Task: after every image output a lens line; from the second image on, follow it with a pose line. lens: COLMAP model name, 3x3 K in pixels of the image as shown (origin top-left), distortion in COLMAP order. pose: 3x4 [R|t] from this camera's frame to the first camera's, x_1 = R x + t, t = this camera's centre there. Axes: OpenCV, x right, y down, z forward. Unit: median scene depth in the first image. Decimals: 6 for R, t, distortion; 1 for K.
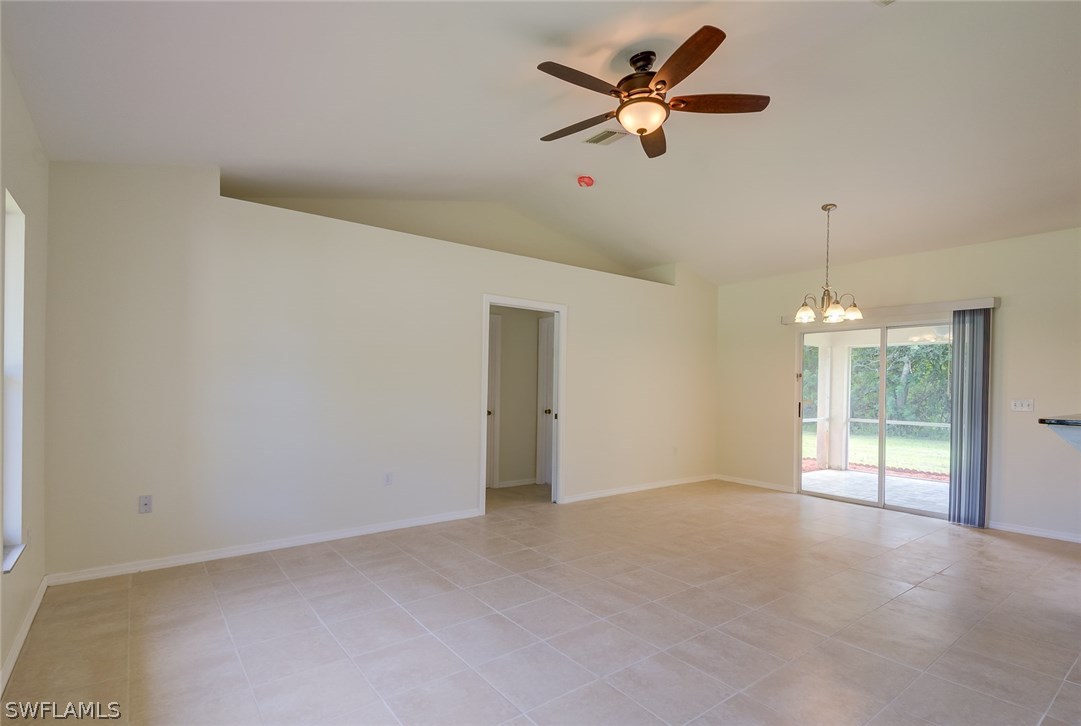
lens RADIAL K [[539.5, 0, 542.9], [0, 539.5, 388.3], [0, 0, 1]] dist [0.004226, 0.000284]
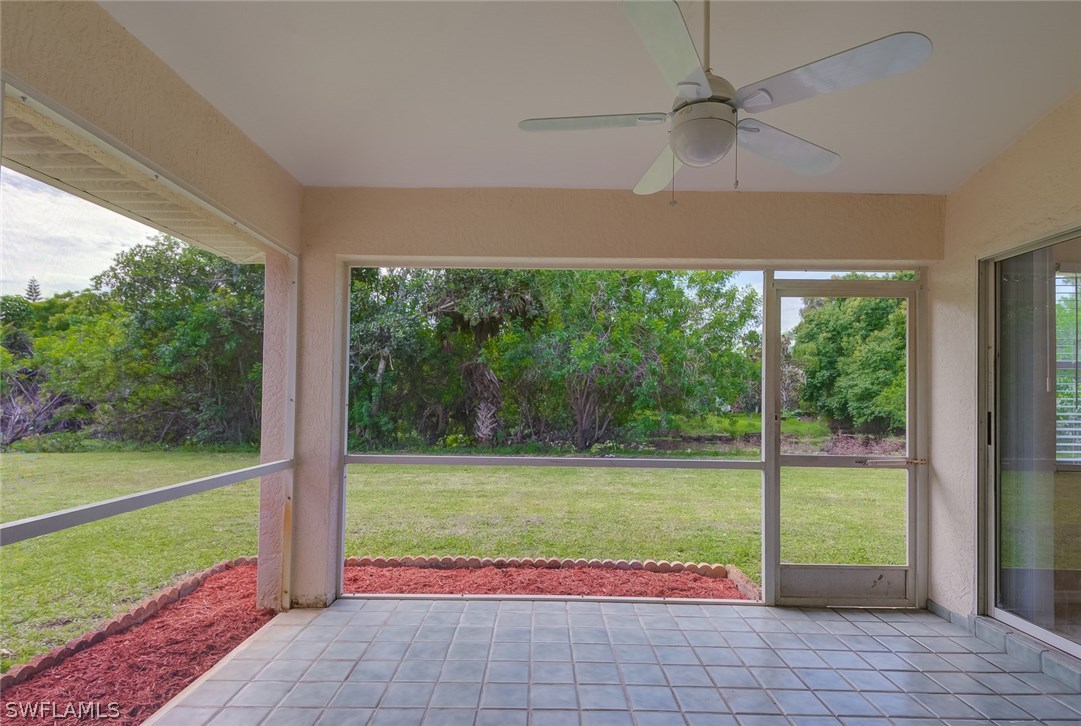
lens RADIAL K [[539.5, 0, 542.9], [0, 539.5, 388.3], [0, 0, 1]] dist [0.004226, 0.000284]
pose [[0.597579, 0.008953, 0.801760, 0.347680], [0.001313, 0.999925, -0.012145, 0.014038], [-0.801809, 0.008311, 0.597523, 0.665054]]
